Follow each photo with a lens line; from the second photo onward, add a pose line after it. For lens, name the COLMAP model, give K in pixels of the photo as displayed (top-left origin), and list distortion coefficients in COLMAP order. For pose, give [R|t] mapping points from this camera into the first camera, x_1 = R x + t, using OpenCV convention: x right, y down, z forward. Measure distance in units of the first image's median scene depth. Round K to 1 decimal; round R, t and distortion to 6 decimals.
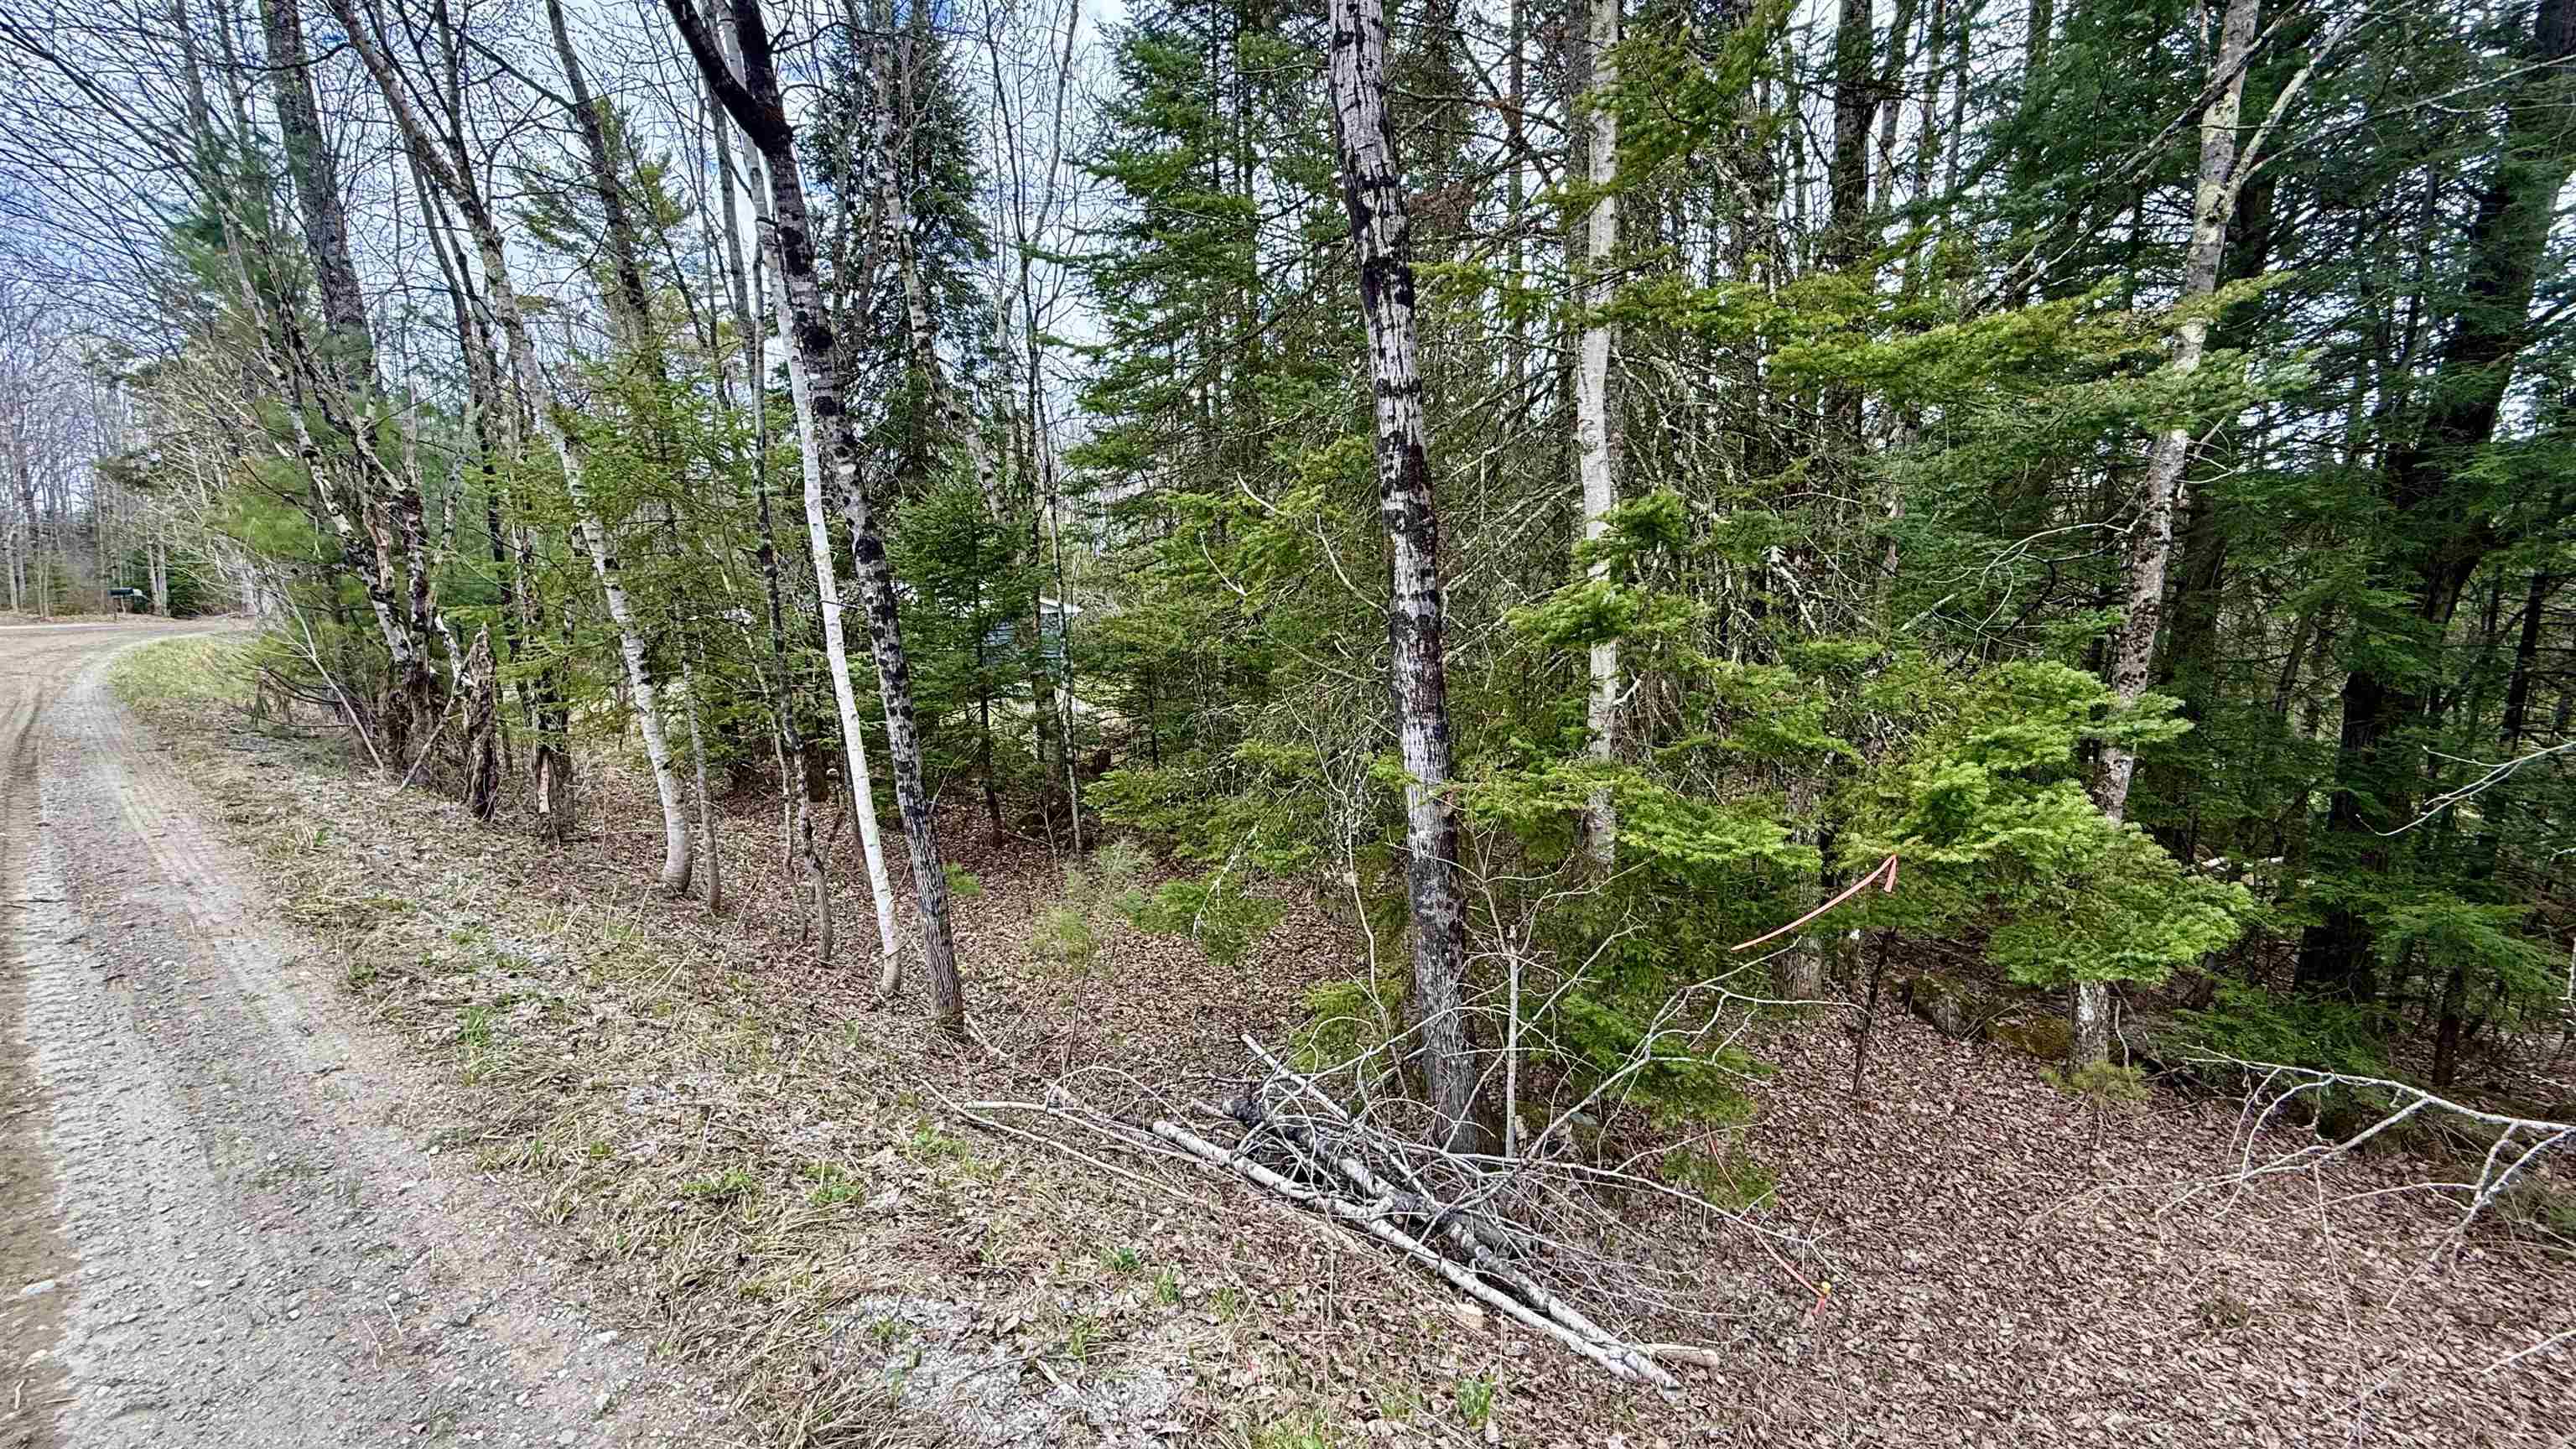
lens RADIAL K [[1026.3, 0, 1283.9], [0, 1026.3, 716.2], [0, 0, 1]] dist [-0.003377, -0.000116]
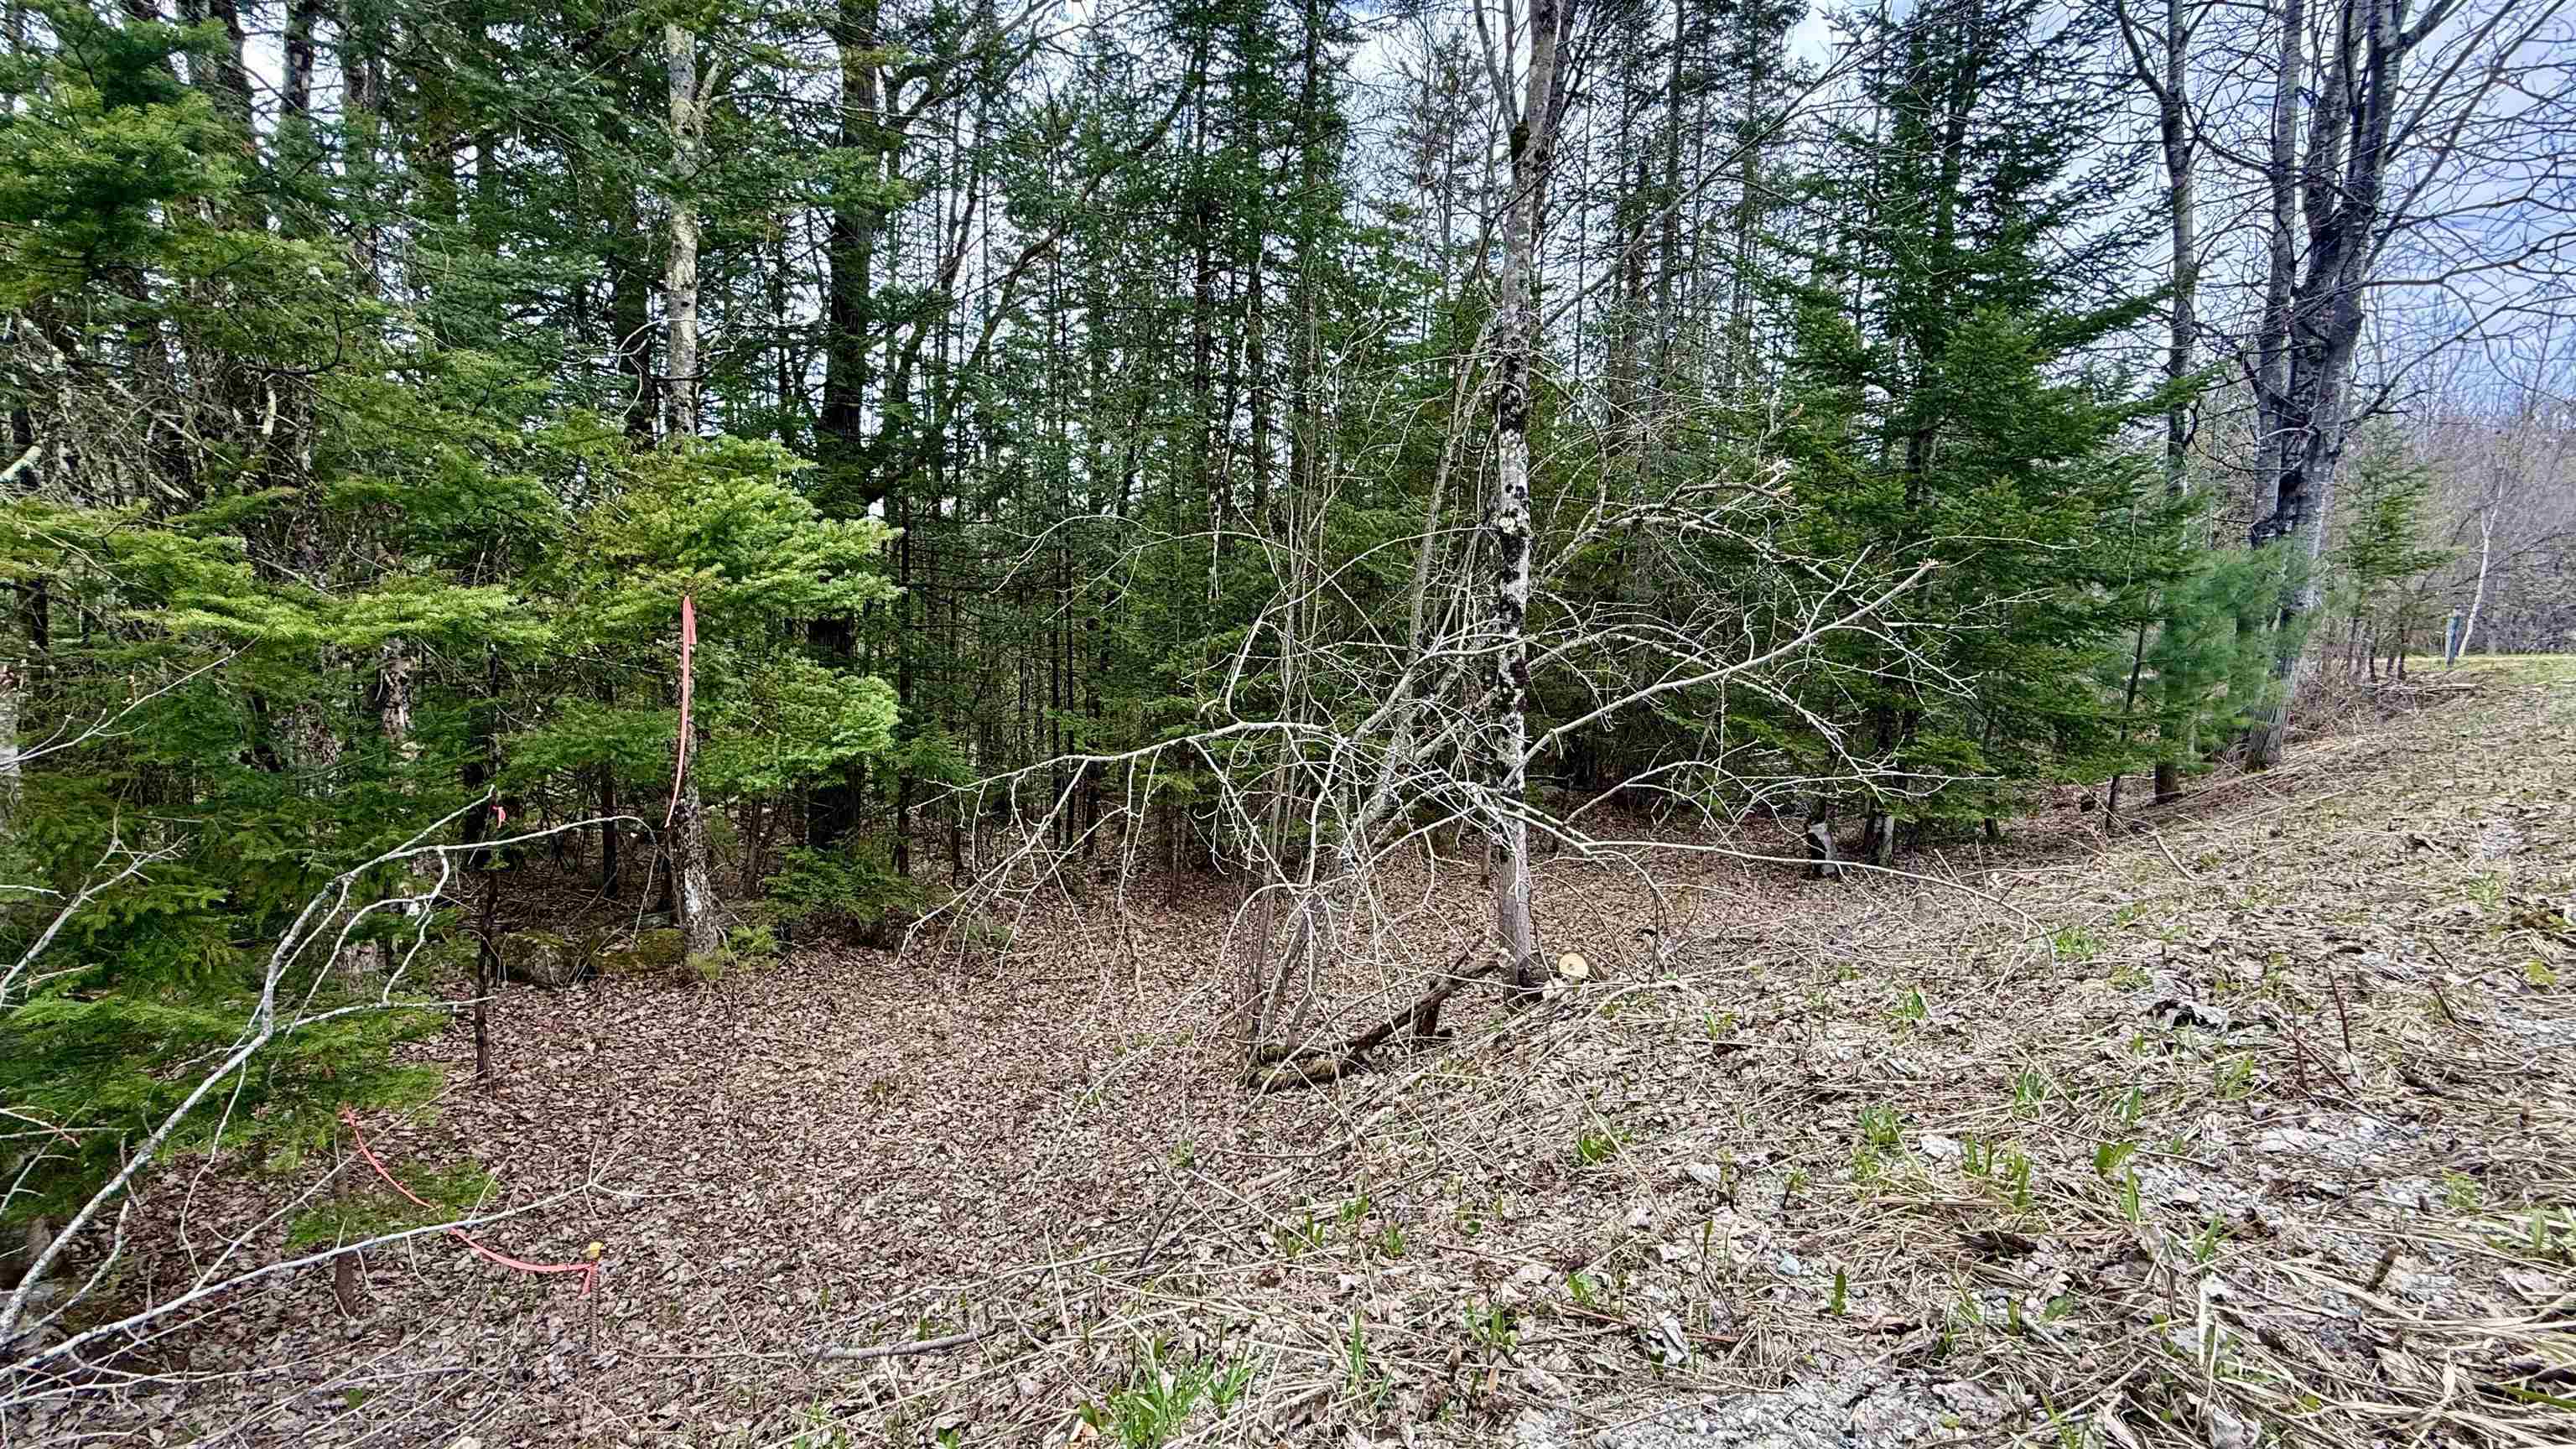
lens RADIAL K [[1026.3, 0, 1280.3], [0, 1026.3, 724.1], [0, 0, 1]] dist [-0.003377, -0.000116]
pose [[0.260210, -0.102573, 0.960088, -0.017108], [0.109430, 0.991068, 0.076224, 0.133023], [-0.959331, 0.085228, 0.269110, 0.216521]]
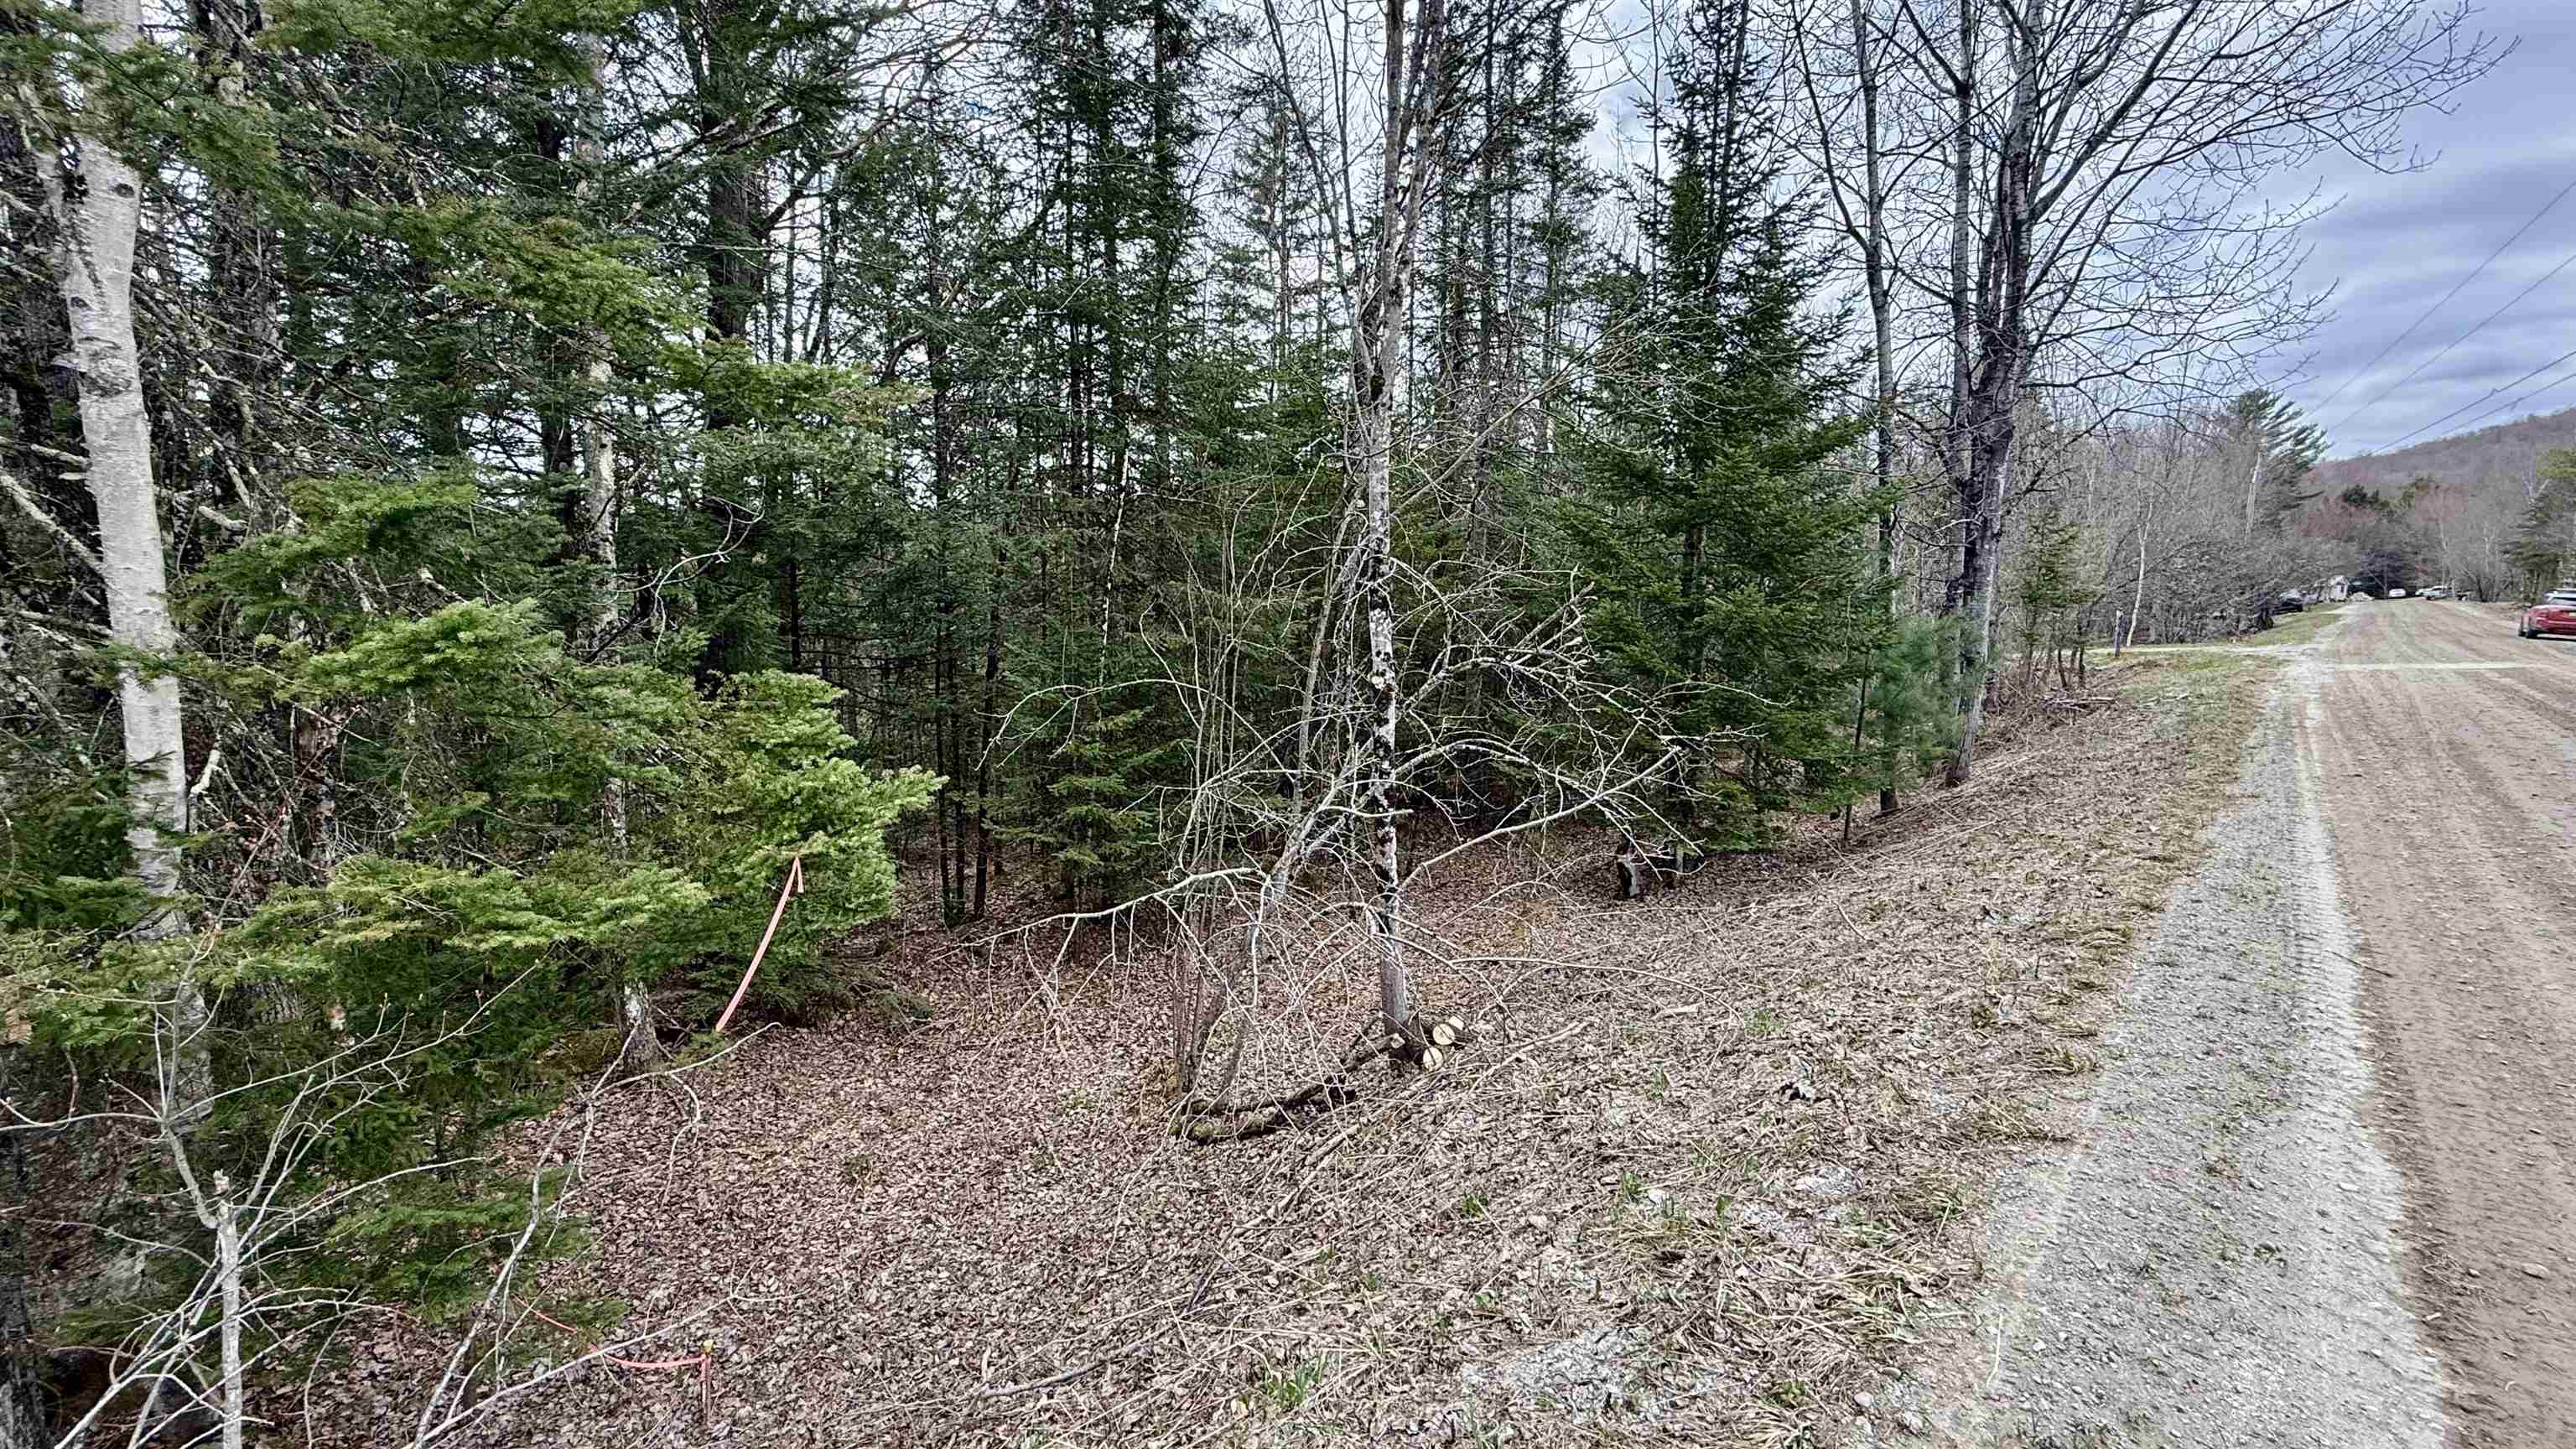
lens RADIAL K [[1026.3, 0, 1289.6], [0, 1026.3, 724.7], [0, 0, 1]] dist [-0.003377, -0.000116]
pose [[0.100426, -0.115991, 0.988160, -0.219554], [0.133197, 0.985808, 0.102178, -0.025411], [-0.985988, 0.121358, 0.114451, 0.224765]]
